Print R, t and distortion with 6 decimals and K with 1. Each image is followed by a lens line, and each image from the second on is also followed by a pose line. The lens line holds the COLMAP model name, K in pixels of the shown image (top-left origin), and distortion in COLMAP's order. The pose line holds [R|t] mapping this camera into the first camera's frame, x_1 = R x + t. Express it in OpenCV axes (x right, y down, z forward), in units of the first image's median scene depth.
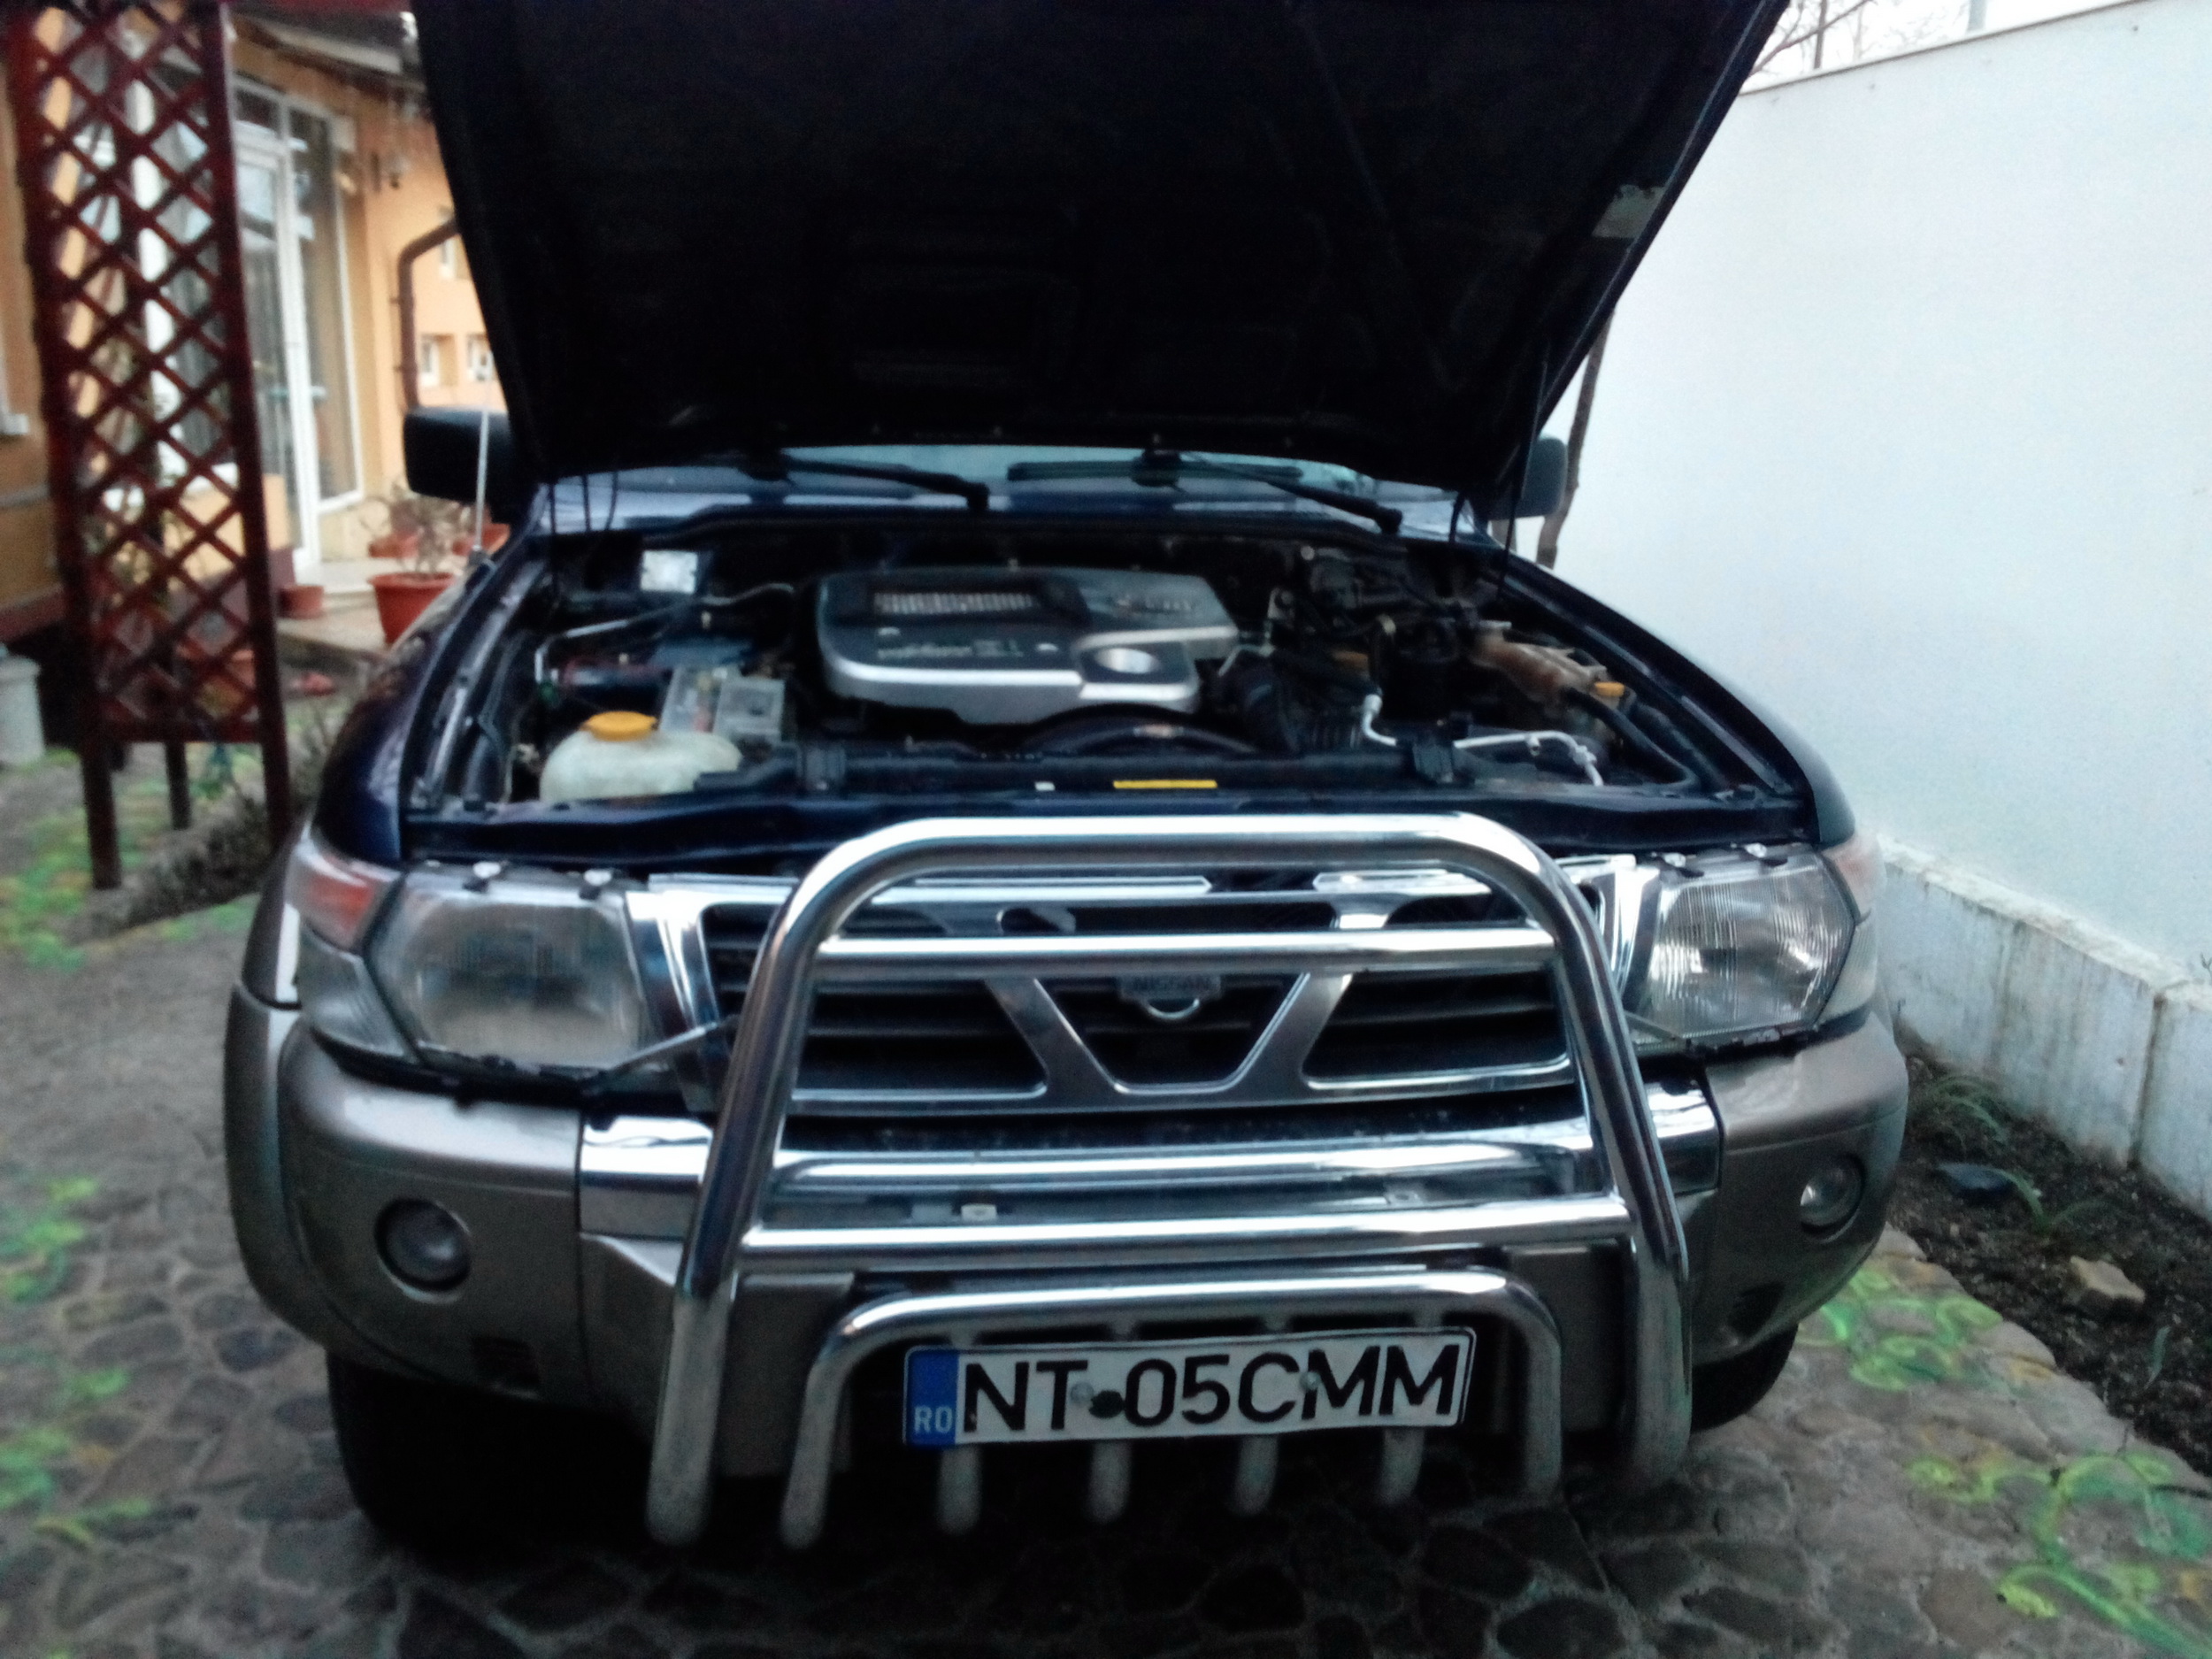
lens RADIAL K [[1949.8, 0, 1107.9], [0, 1949.8, 825.2], [0, 0, 1]] dist [-0.015879, 0.004506]
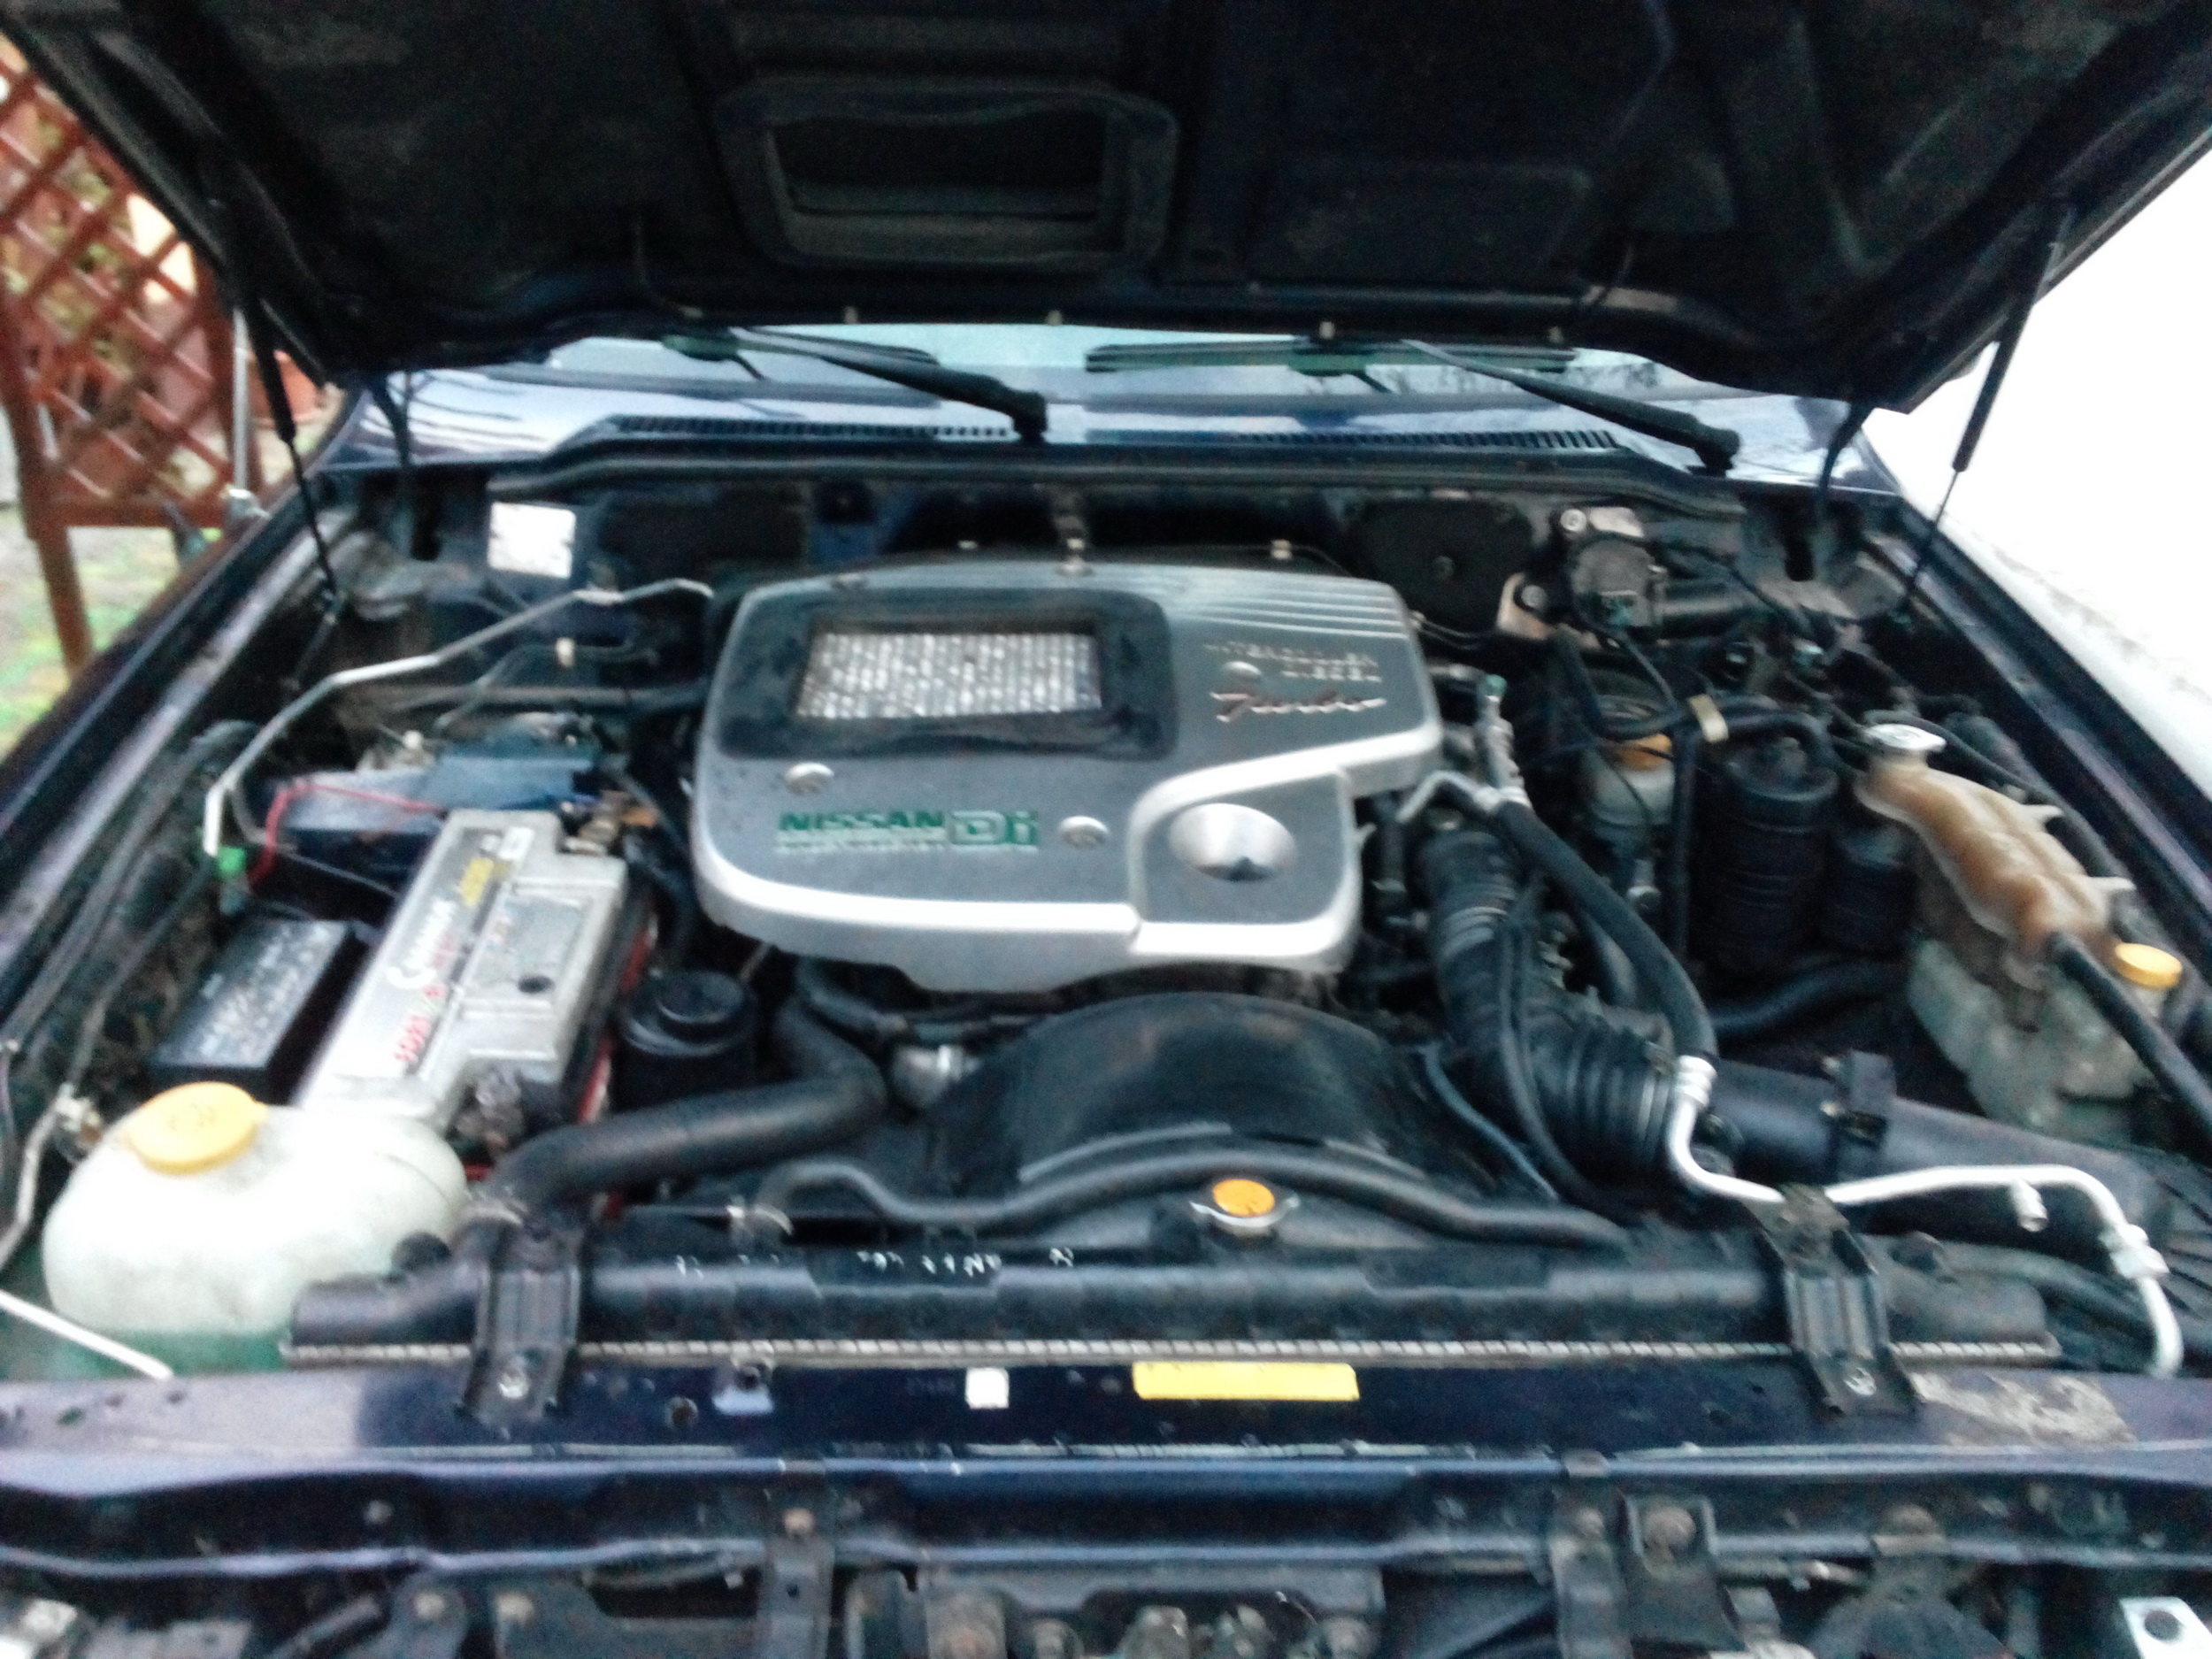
lens RADIAL K [[1949.8, 0, 1081.4], [0, 1949.8, 827.1], [0, 0, 1]] dist [-0.015879, 0.004506]
pose [[0.992138, 0.049848, -0.114794, 0.028471], [-0.025098, 0.977868, 0.207710, -0.186141], [0.122608, -0.203196, 0.971431, 0.421226]]
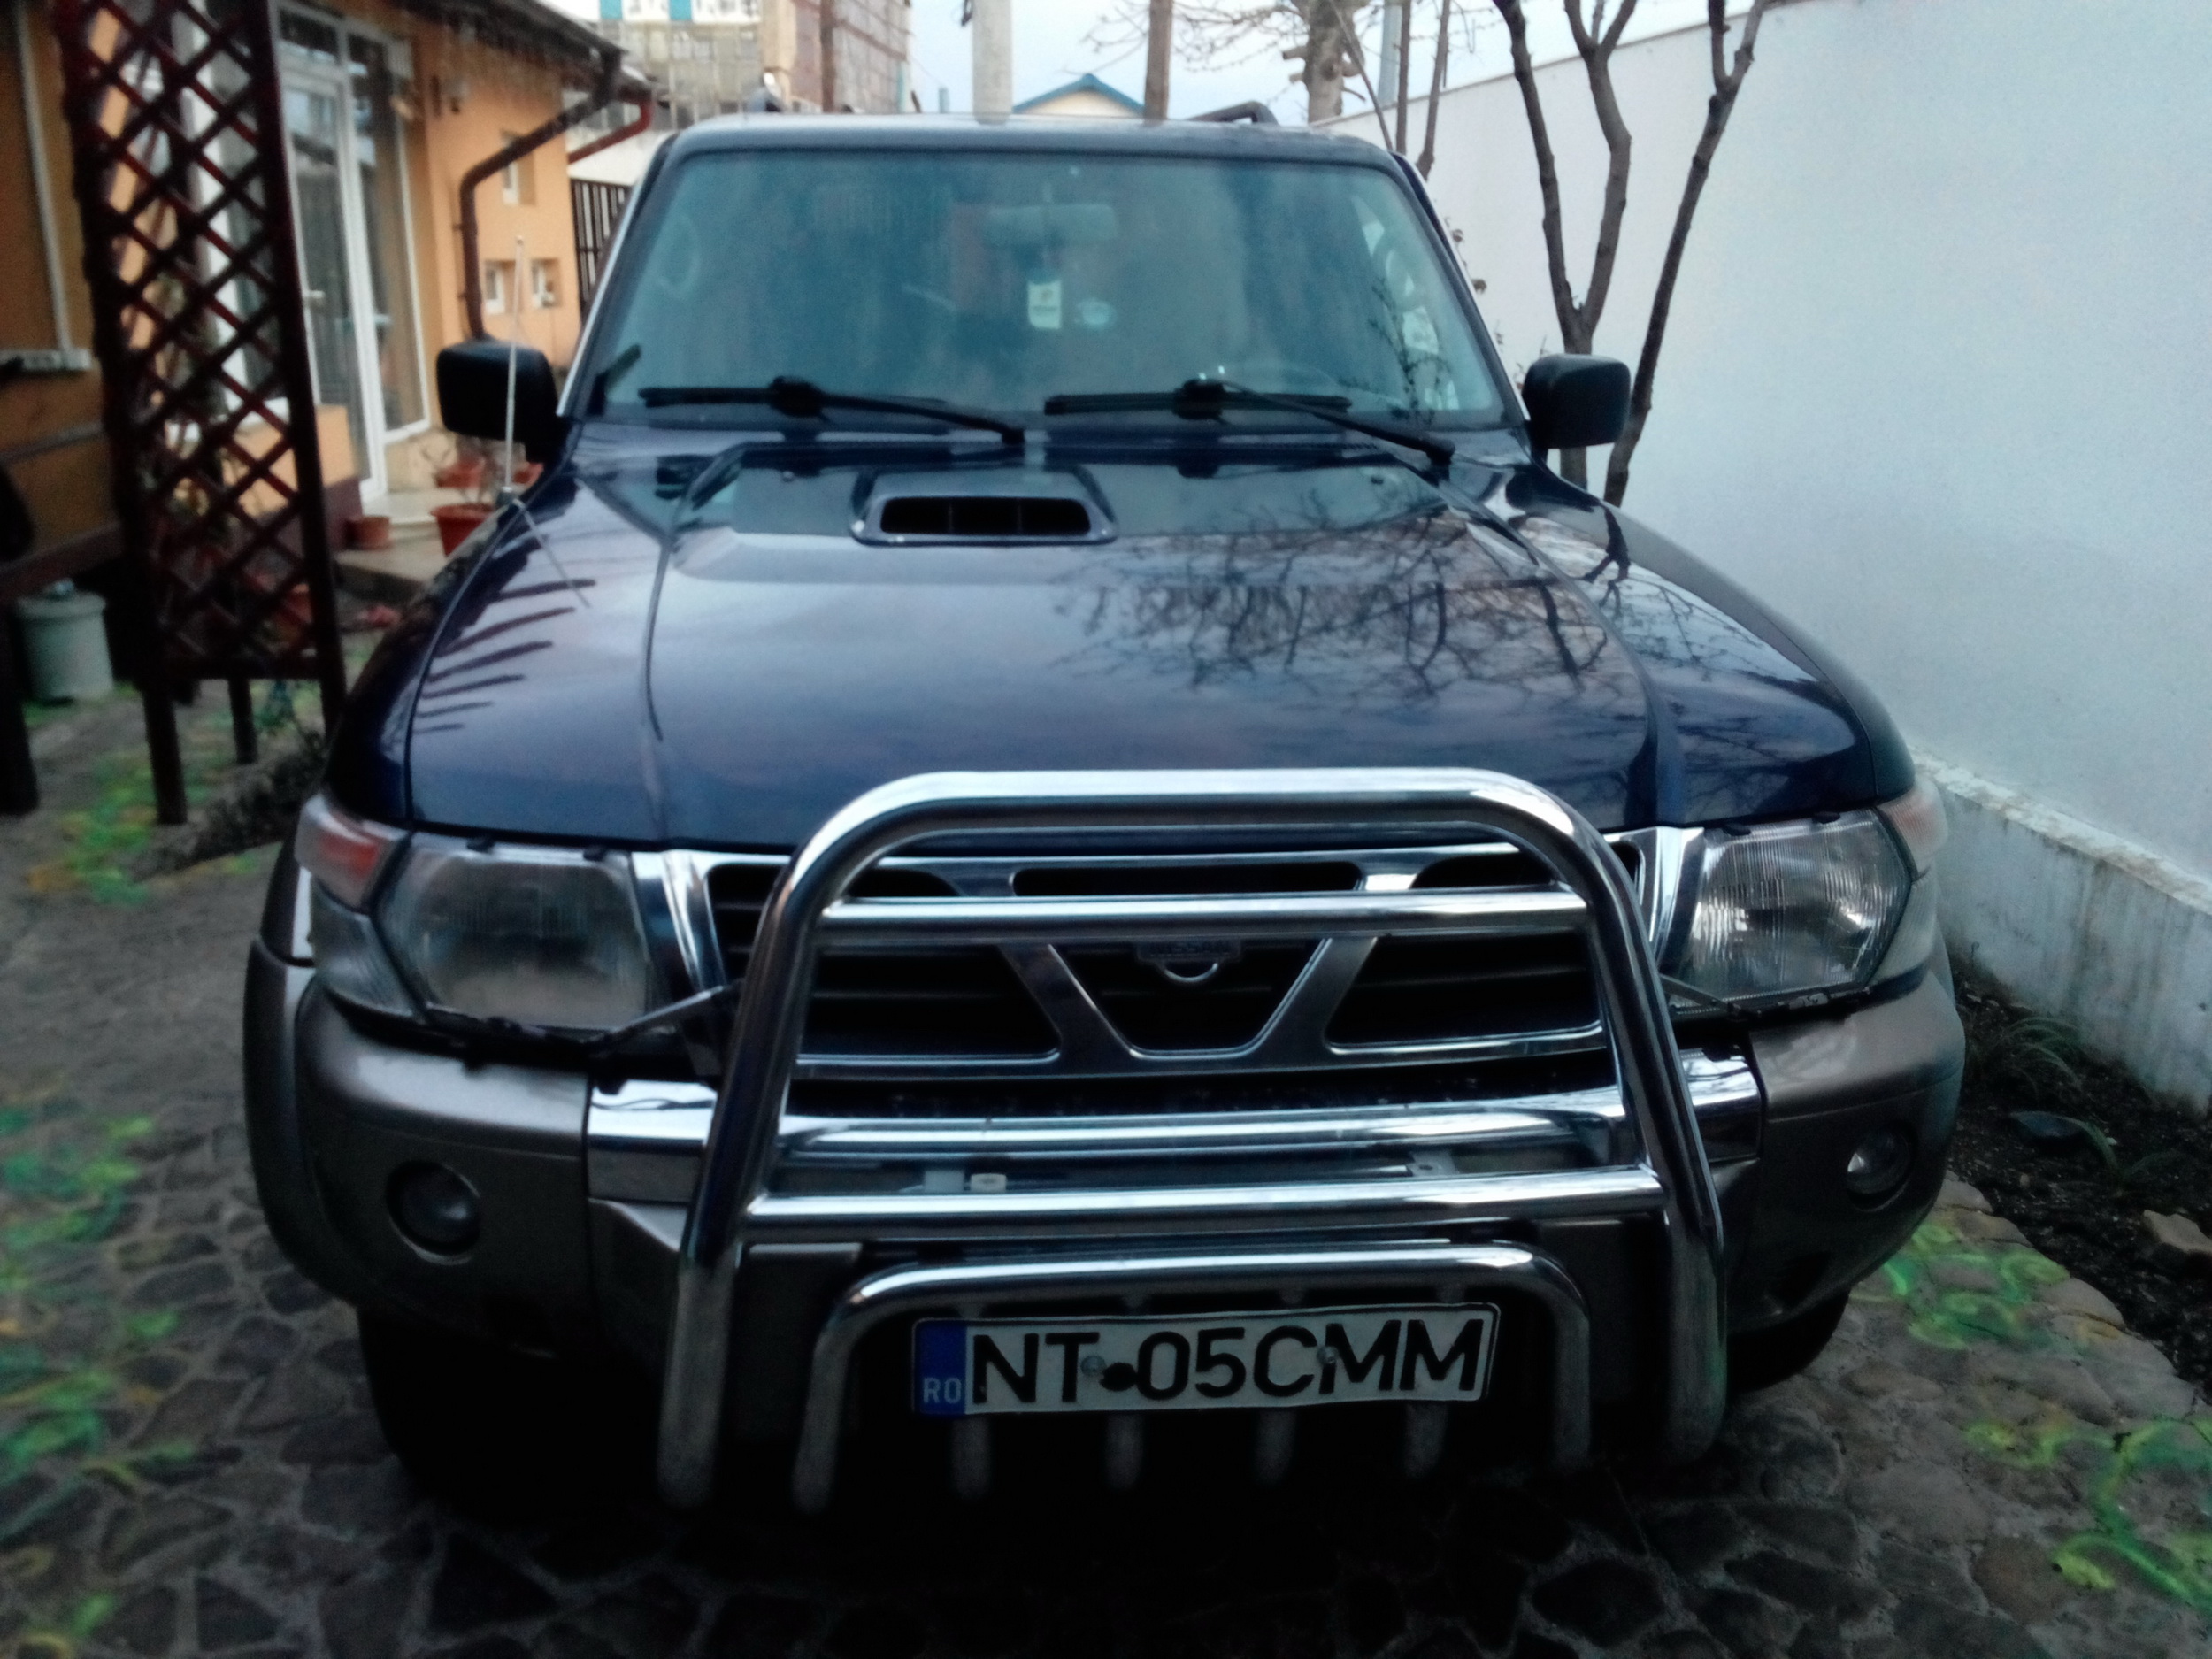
lens RADIAL K [[1949.8, 0, 1110.1], [0, 1949.8, 831.0], [0, 0, 1]] dist [-0.015879, 0.004506]
pose [[0.999191, 0.000024, -0.040210, 0.021892], [0.001725, 0.999053, 0.043468, -0.012380], [0.040173, -0.043502, 0.998245, 0.022294]]
